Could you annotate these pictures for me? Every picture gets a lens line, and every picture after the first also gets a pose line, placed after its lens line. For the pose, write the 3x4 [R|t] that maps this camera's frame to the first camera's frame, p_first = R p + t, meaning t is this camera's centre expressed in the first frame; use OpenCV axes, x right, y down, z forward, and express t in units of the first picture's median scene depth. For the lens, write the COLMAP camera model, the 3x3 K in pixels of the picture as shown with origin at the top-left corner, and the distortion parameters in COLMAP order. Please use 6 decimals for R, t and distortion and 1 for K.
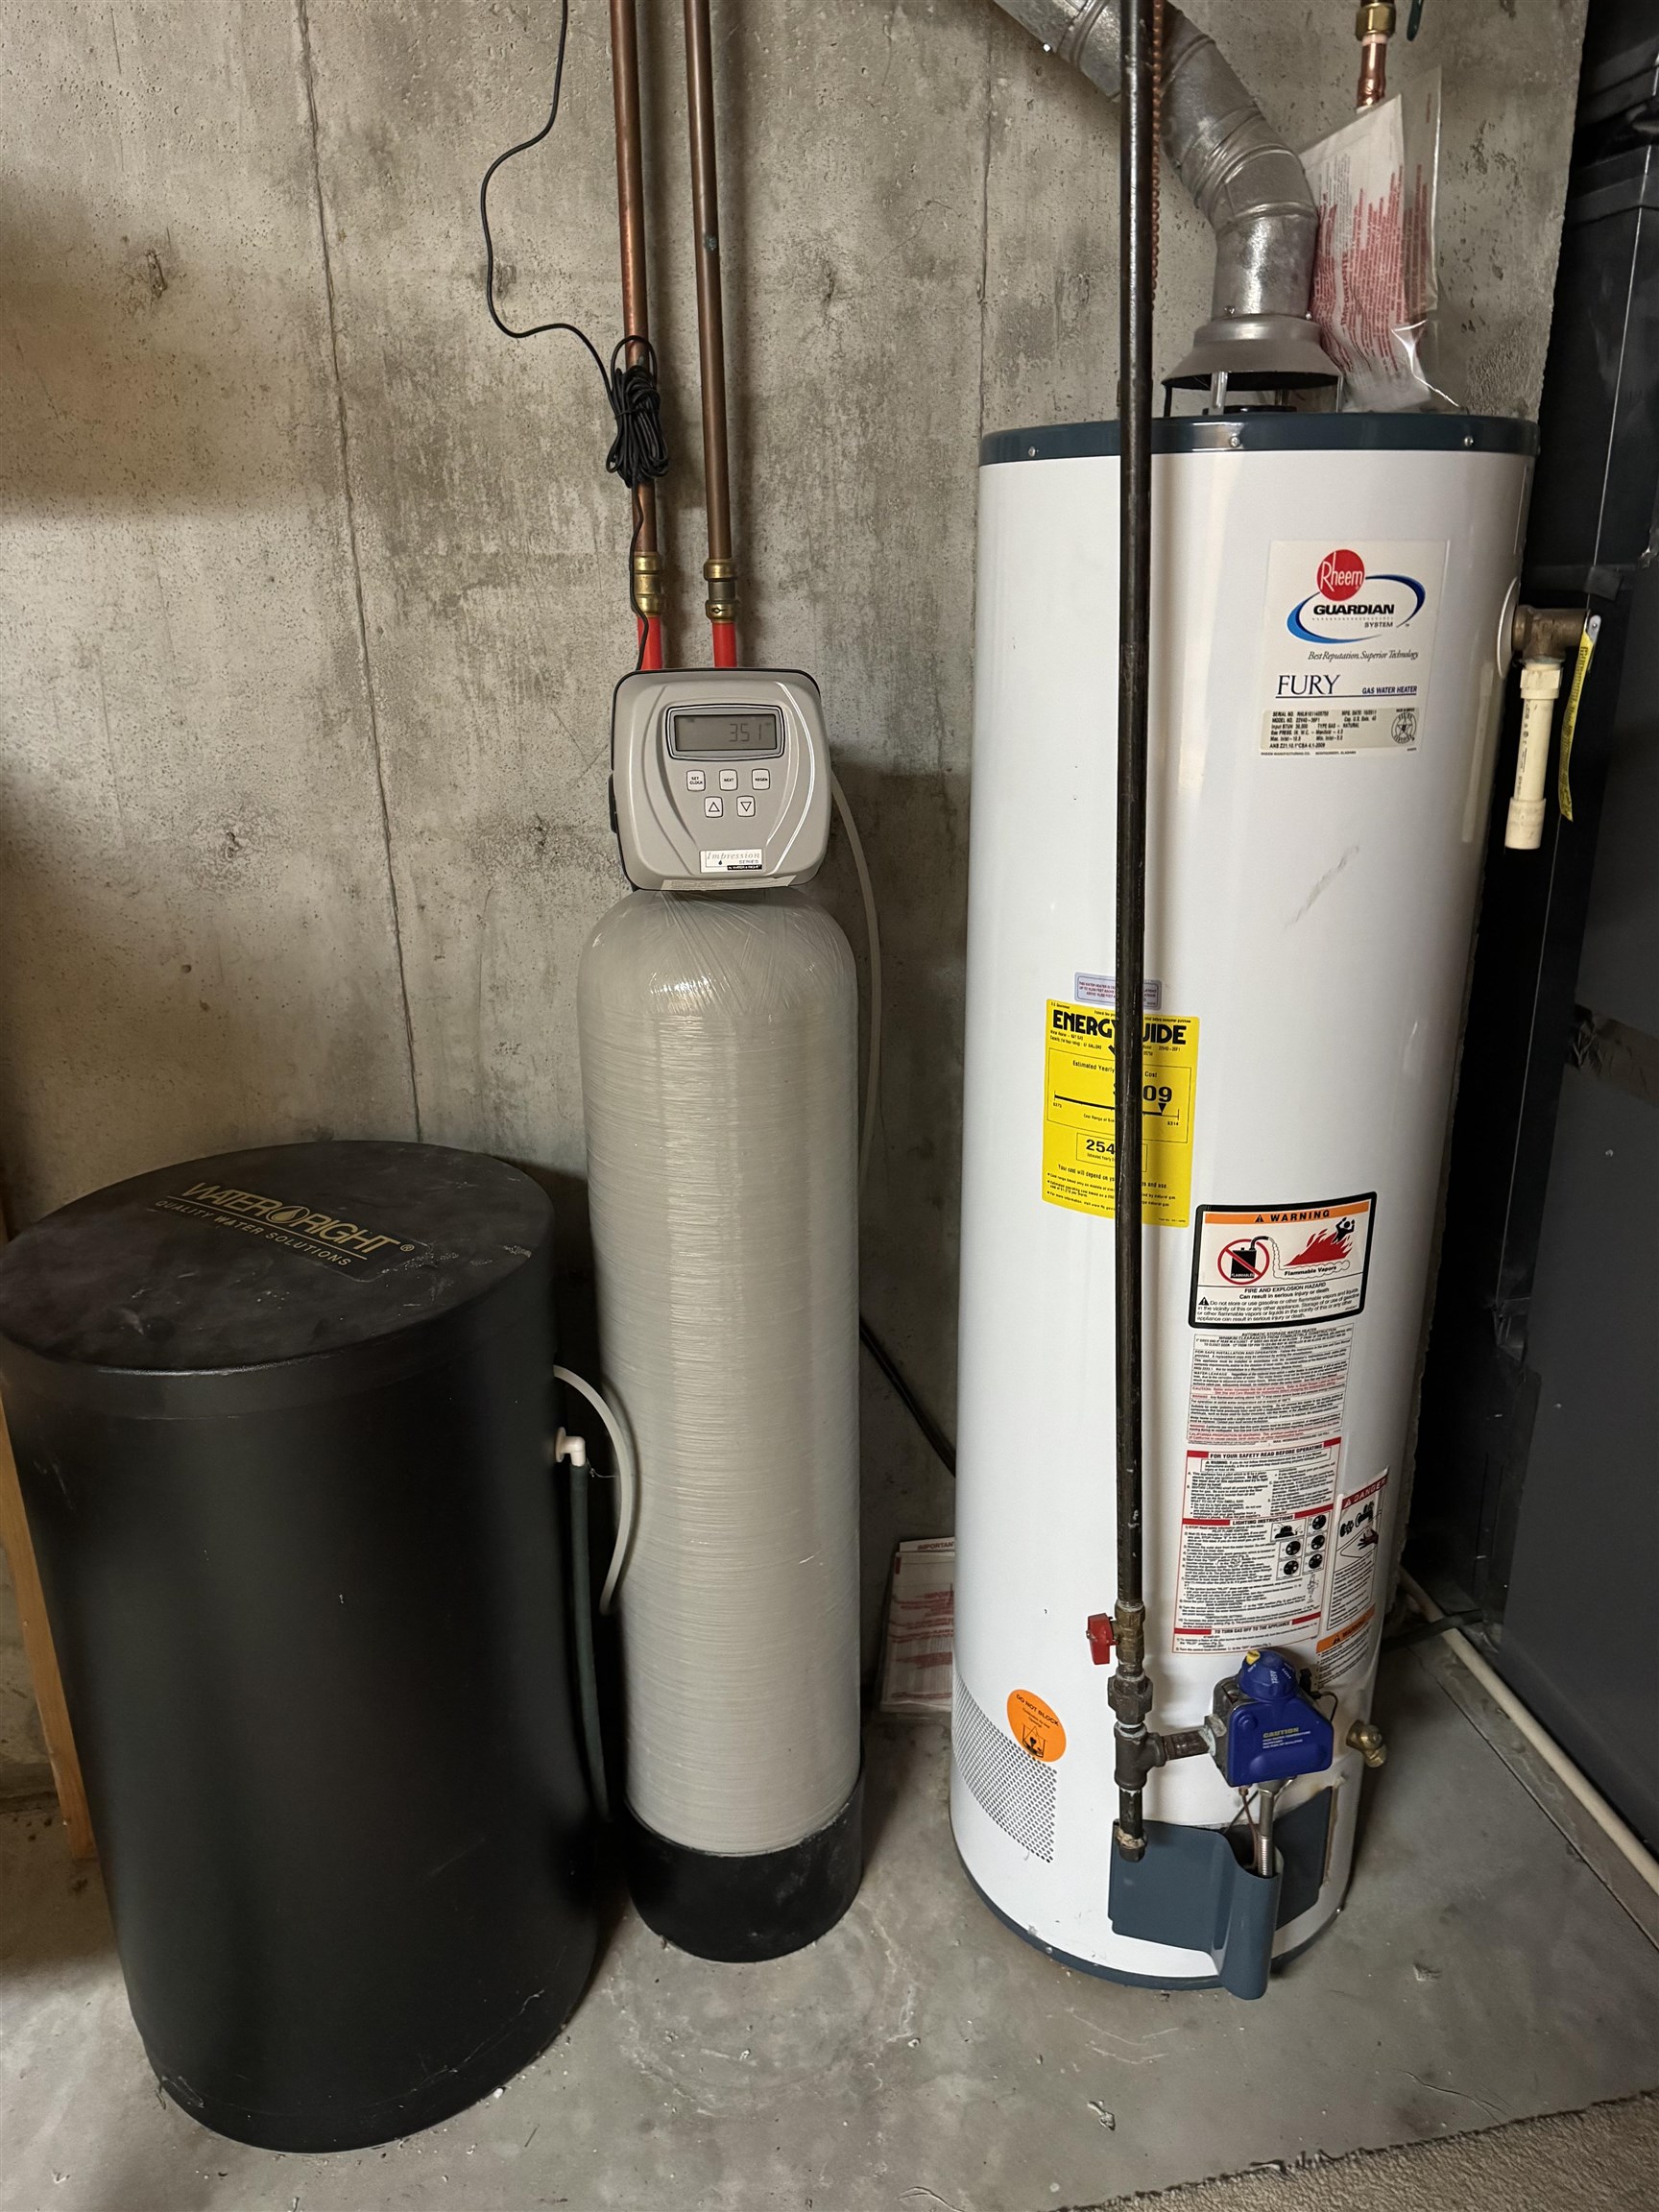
lens RADIAL K [[1550.1, 0, 823.8], [0, 1550.1, 1111.7], [0, 0, 1]] dist [0.030670, -0.019508]
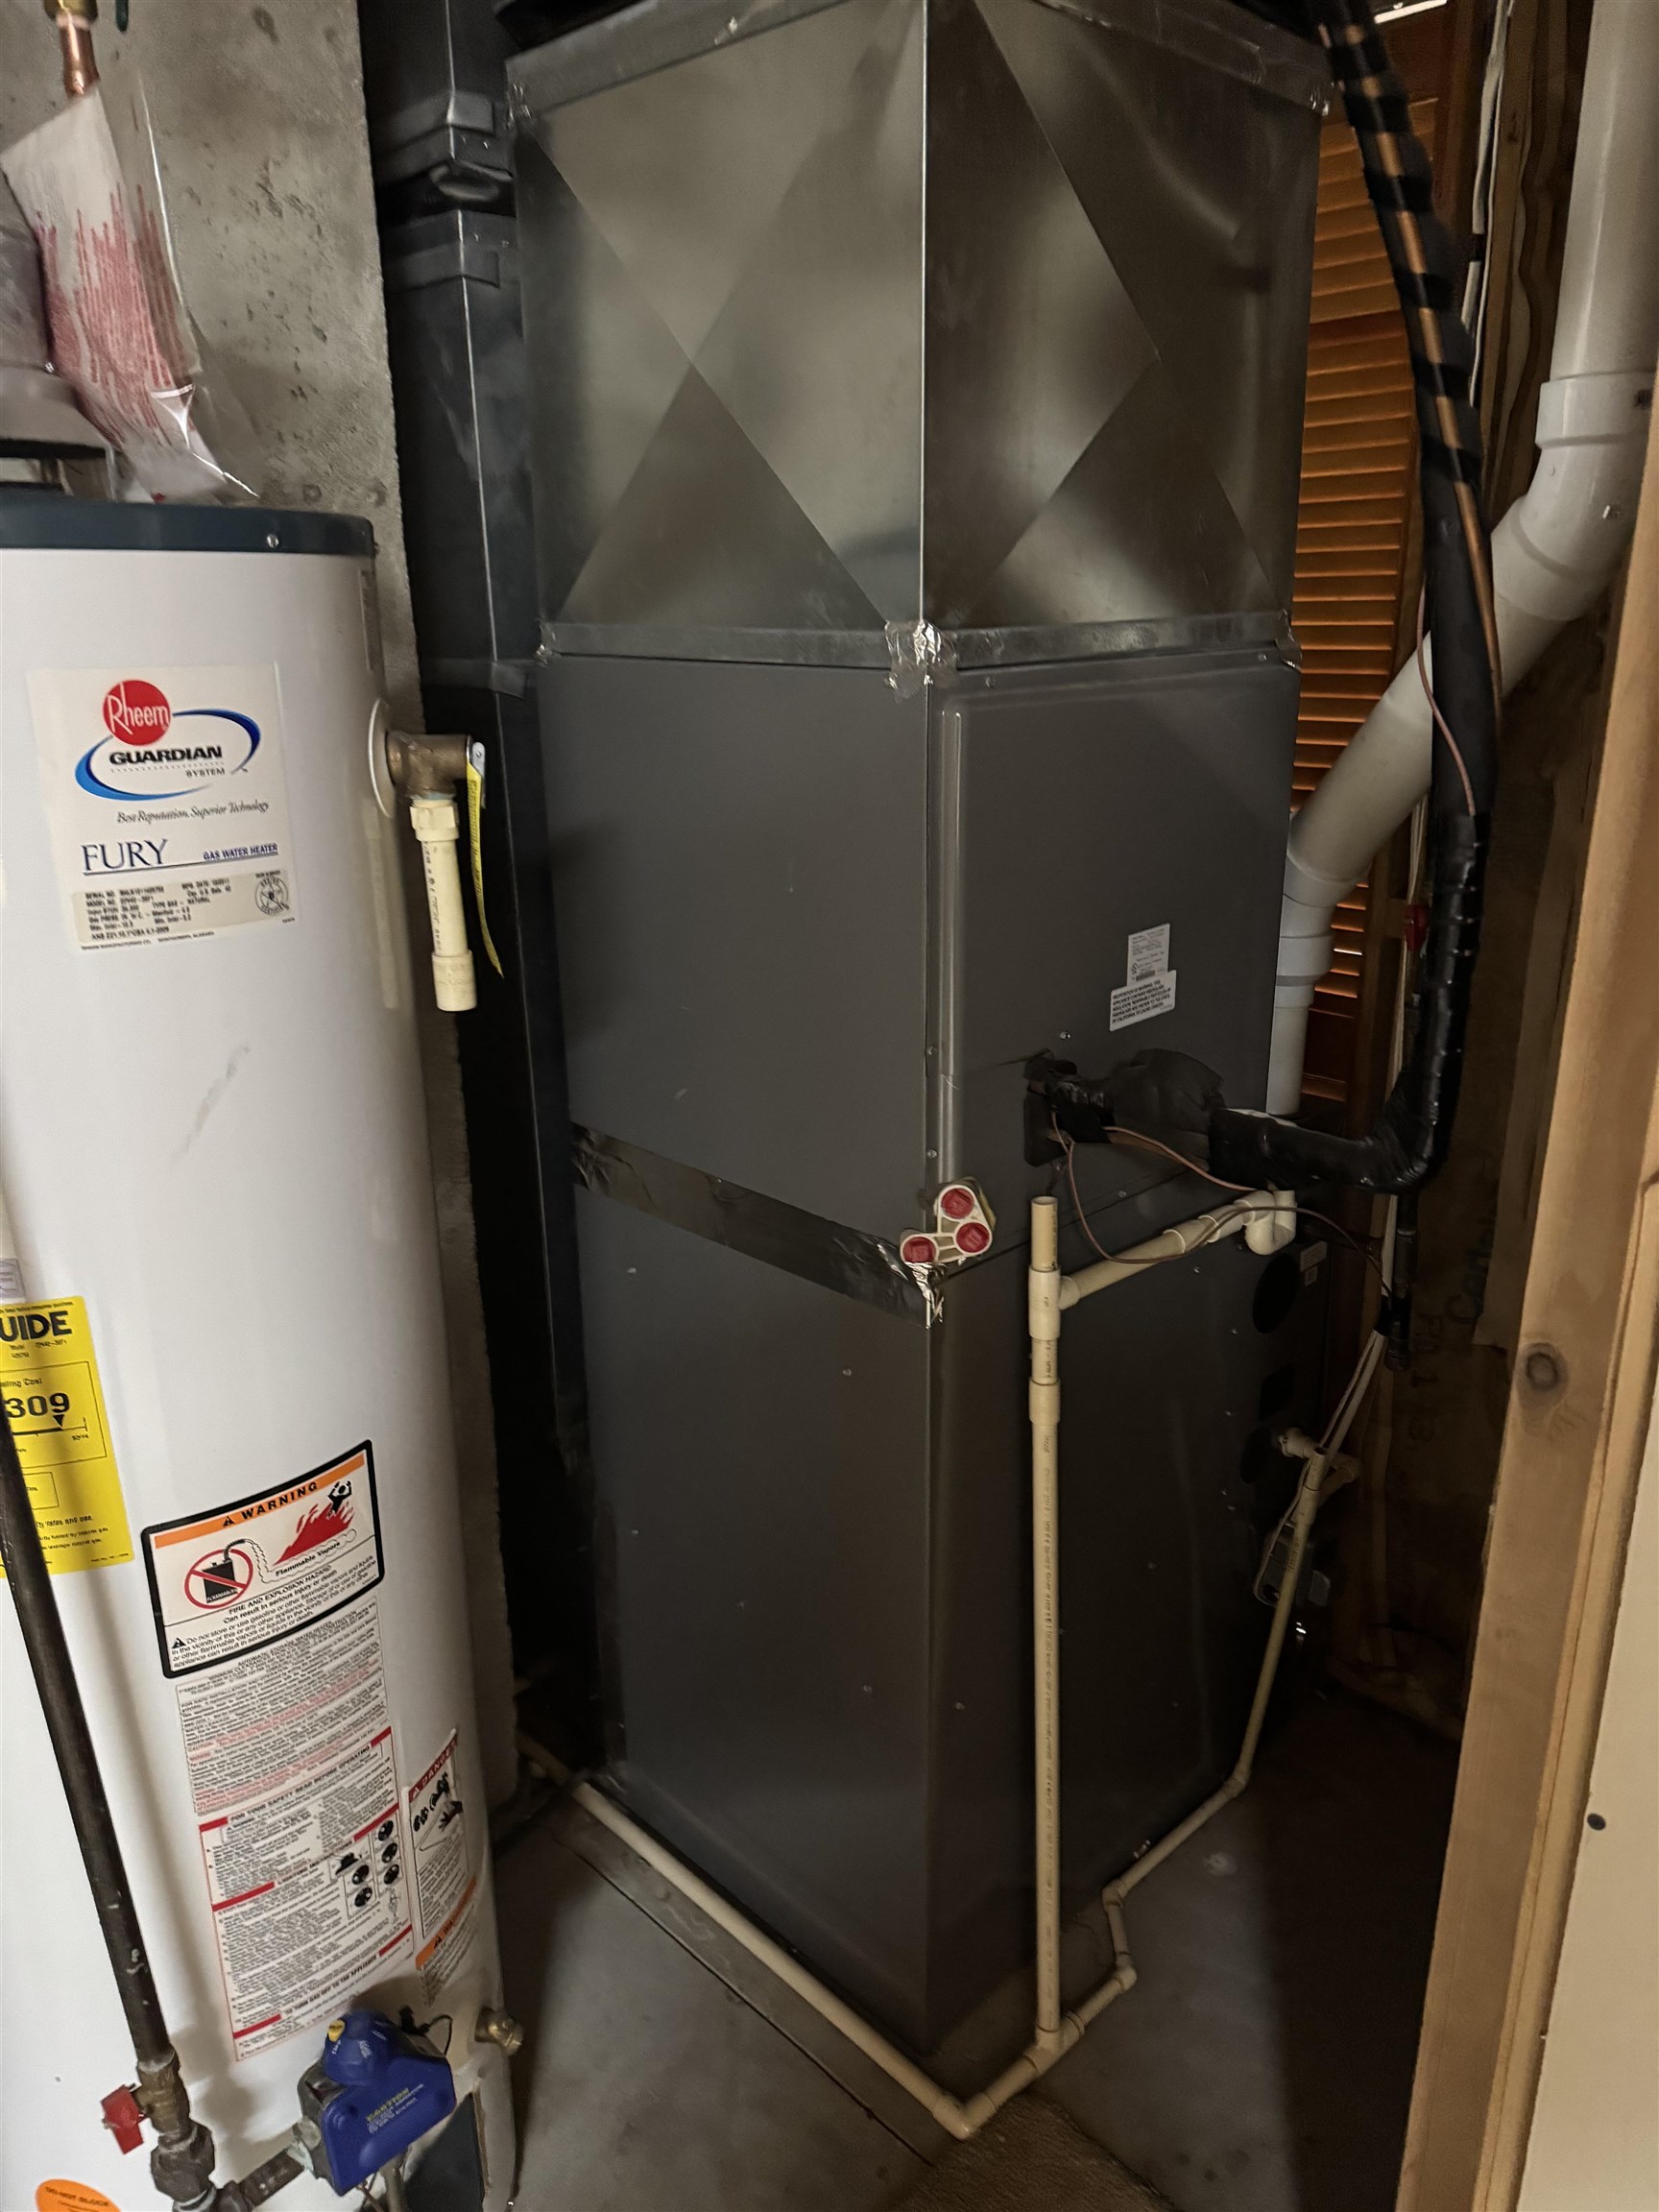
lens RADIAL K [[1513.2, 0, 829.5], [0, 1513.2, 1106.0], [0, 0, 1]] dist [-0.111243, 0.045562]
pose [[0.830895, -0.163912, 0.531739, 0.174528], [0.163615, 0.985352, 0.048076, -0.120966], [-0.531831, 0.047054, 0.845542, 0.214261]]
